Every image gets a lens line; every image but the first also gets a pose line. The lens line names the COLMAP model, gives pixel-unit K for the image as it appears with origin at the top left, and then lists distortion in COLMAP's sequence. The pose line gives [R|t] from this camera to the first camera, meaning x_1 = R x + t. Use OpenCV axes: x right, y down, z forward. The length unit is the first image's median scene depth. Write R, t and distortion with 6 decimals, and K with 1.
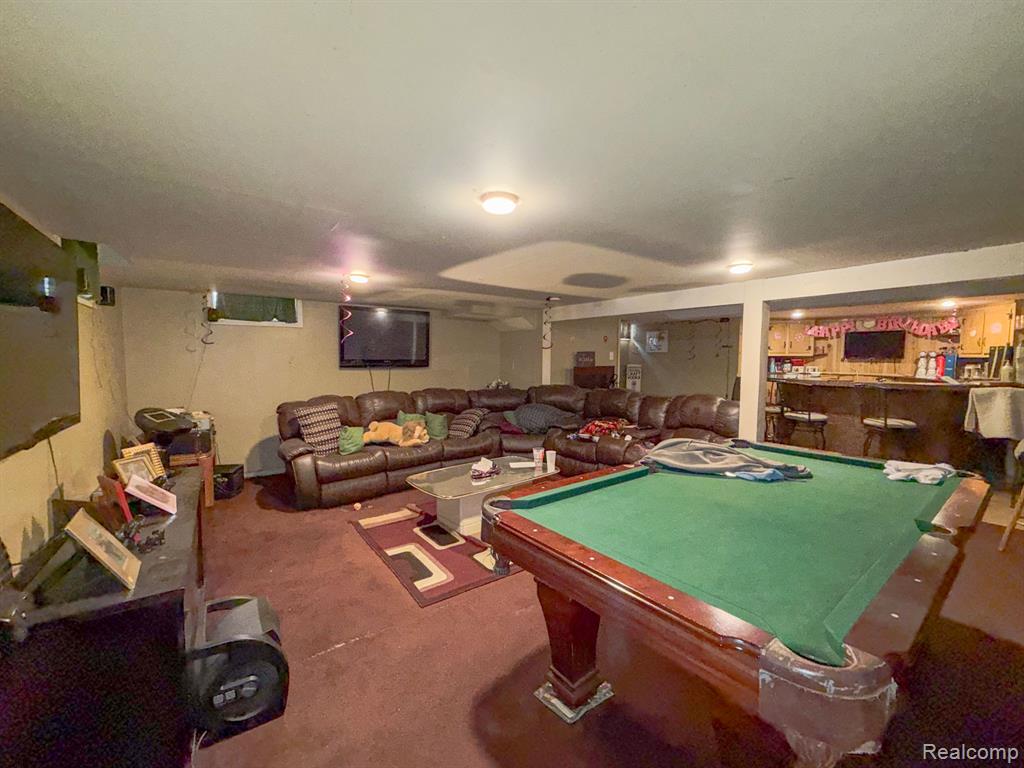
lens RADIAL K [[412.0, 0, 512.0], [0, 412.0, 384.0], [0, 0, 1]] dist [-0.000770, -0.000307]
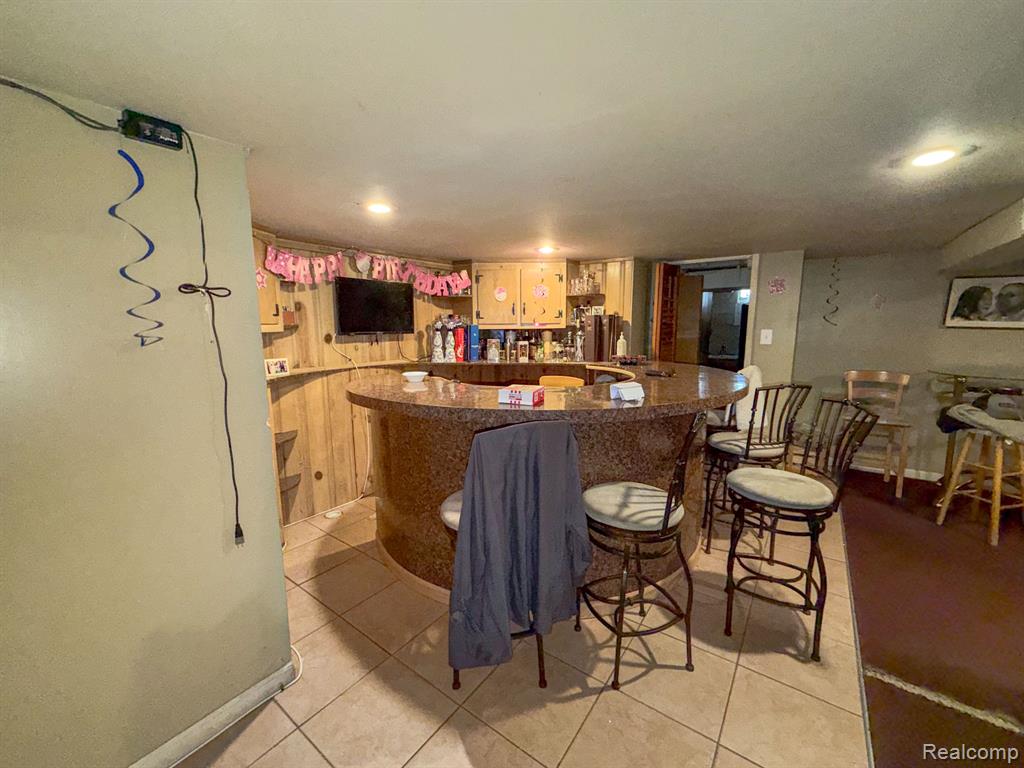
lens RADIAL K [[412.0, 0, 512.0], [0, 412.0, 384.0], [0, 0, 1]] dist [-0.000770, -0.000307]
pose [[-0.279840, -0.150469, 0.948182, 0.345032], [0.063243, 0.982607, 0.174597, -0.083875], [-0.957961, 0.108825, -0.265457, 1.030617]]
